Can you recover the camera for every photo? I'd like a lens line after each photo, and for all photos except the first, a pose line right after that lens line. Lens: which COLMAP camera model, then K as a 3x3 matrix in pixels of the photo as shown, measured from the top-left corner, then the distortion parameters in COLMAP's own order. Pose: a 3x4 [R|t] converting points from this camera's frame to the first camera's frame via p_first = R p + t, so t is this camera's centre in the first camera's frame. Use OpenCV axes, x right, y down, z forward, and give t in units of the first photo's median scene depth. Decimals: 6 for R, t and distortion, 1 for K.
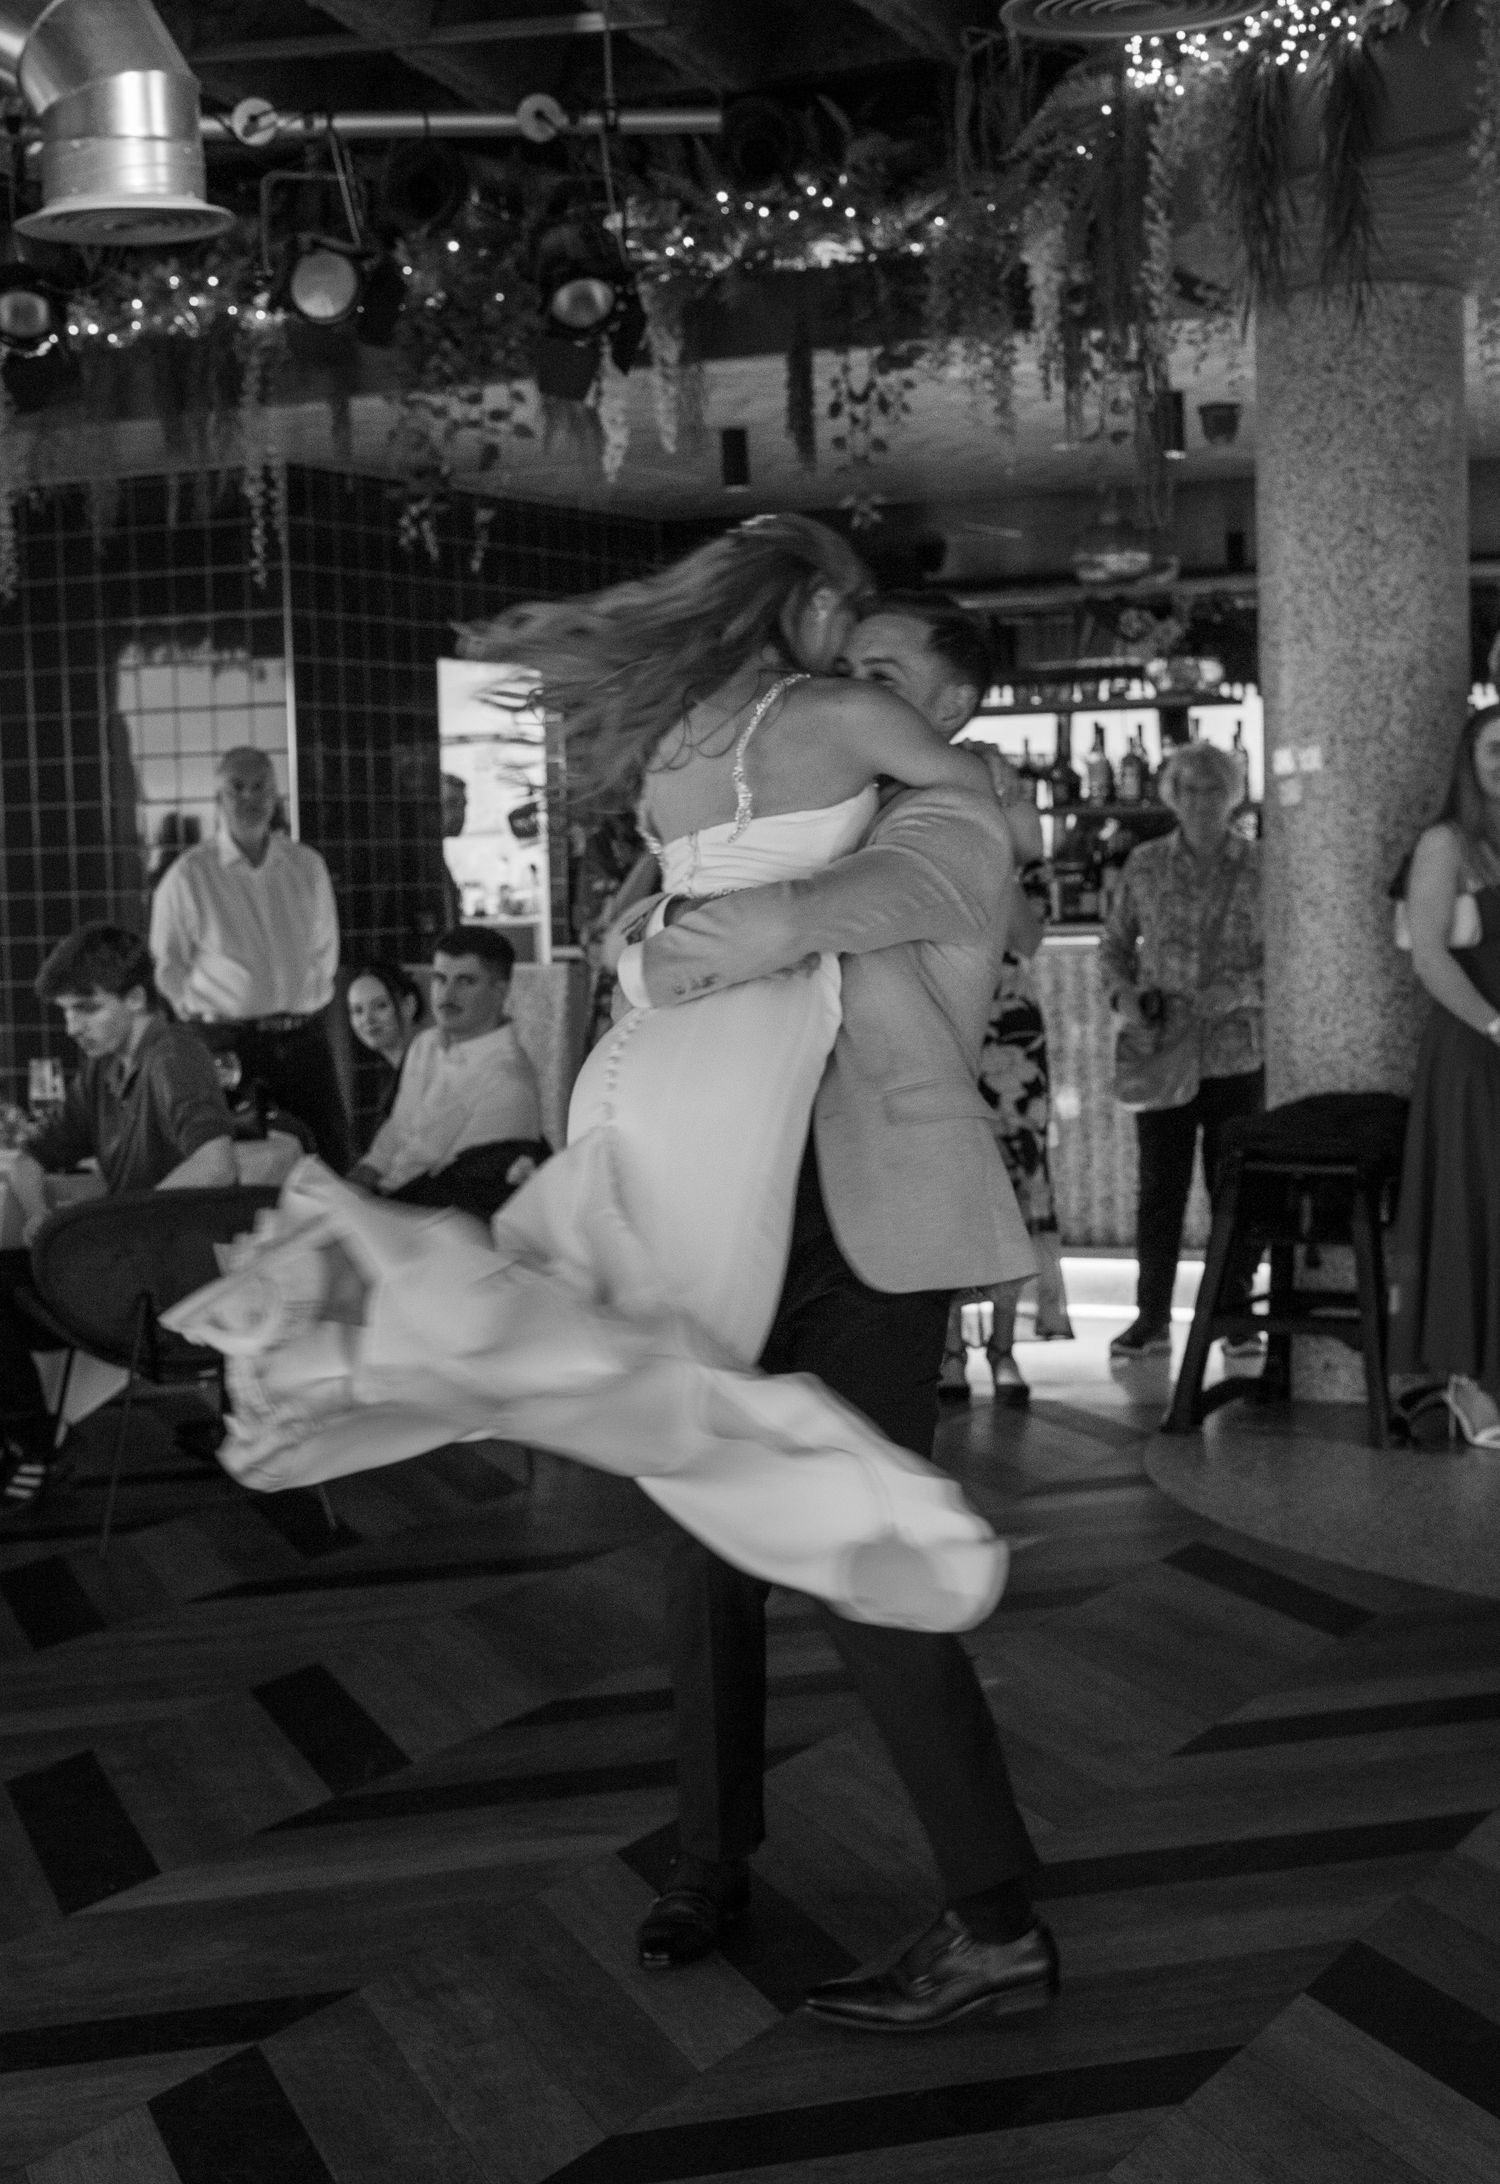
lens RADIAL K [[3536.6, 0, 786.9], [0, 3536.6, 1101.5], [0, 0, 1]] dist [-0.008672, -0.082869]
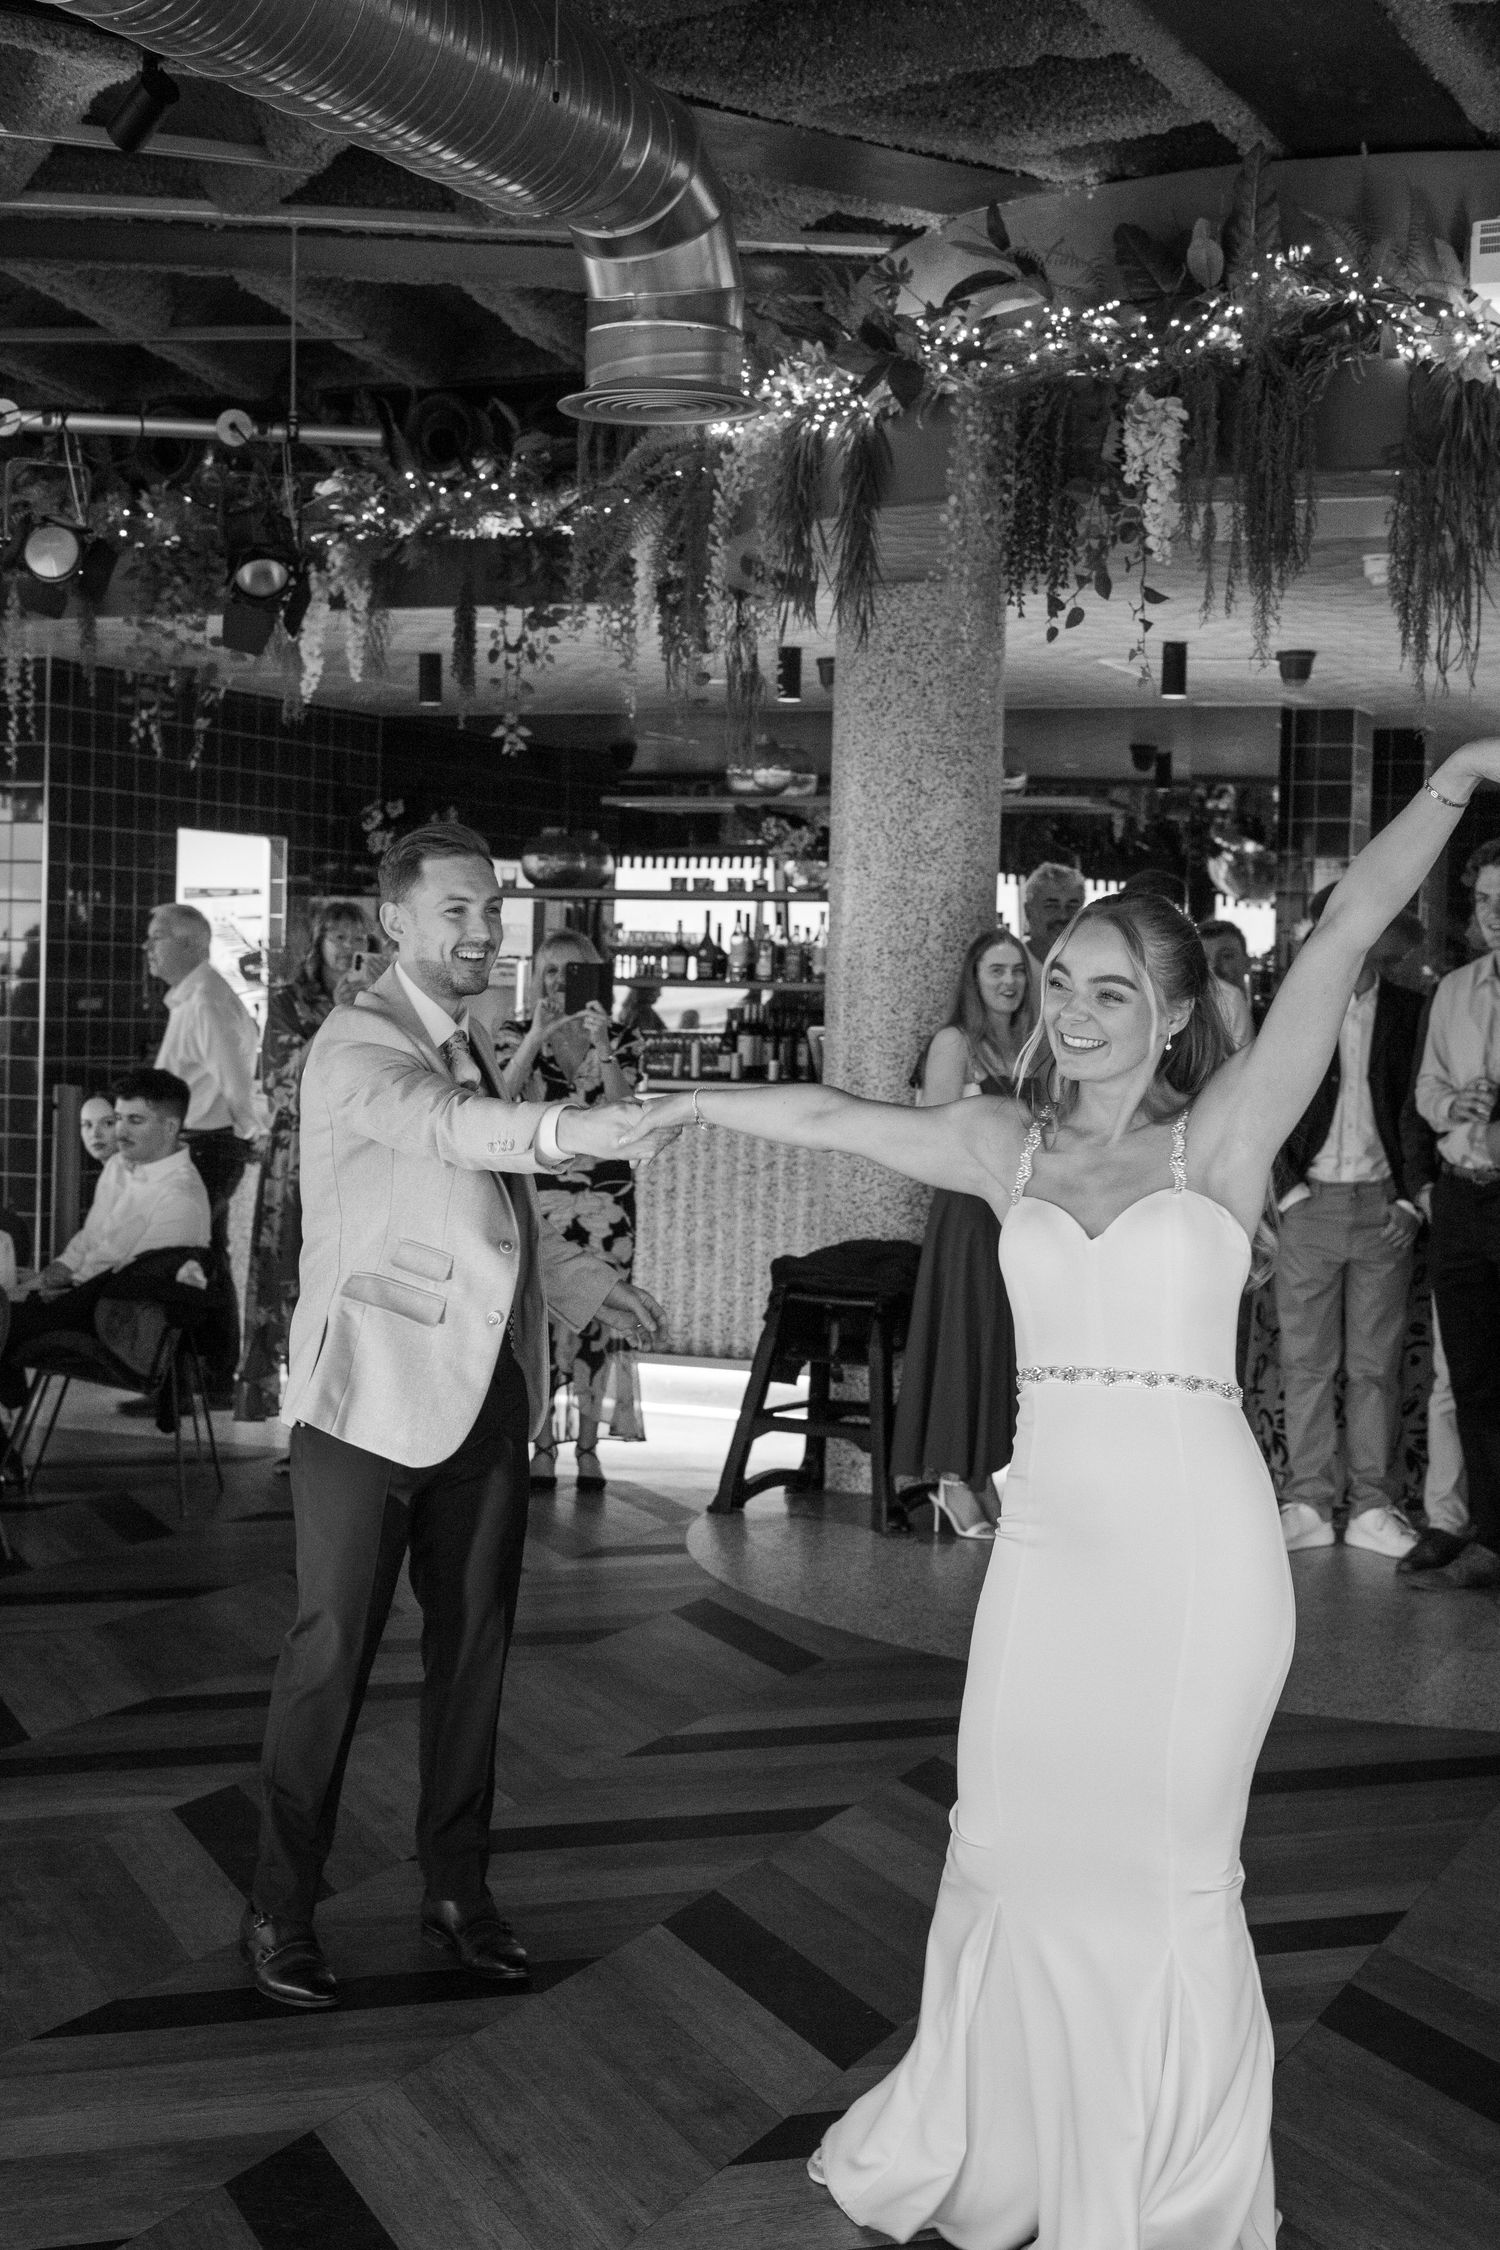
lens RADIAL K [[3240.9, 0, 743.5], [0, 3240.9, 1117.3], [0, 0, 1]] dist [-0.025760, 0.027846]
pose [[0.997033, 0.050466, 0.058120, 0.044948], [-0.048736, 0.998337, -0.030795, -0.008050], [-0.059578, 0.027871, 0.997835, -0.115237]]
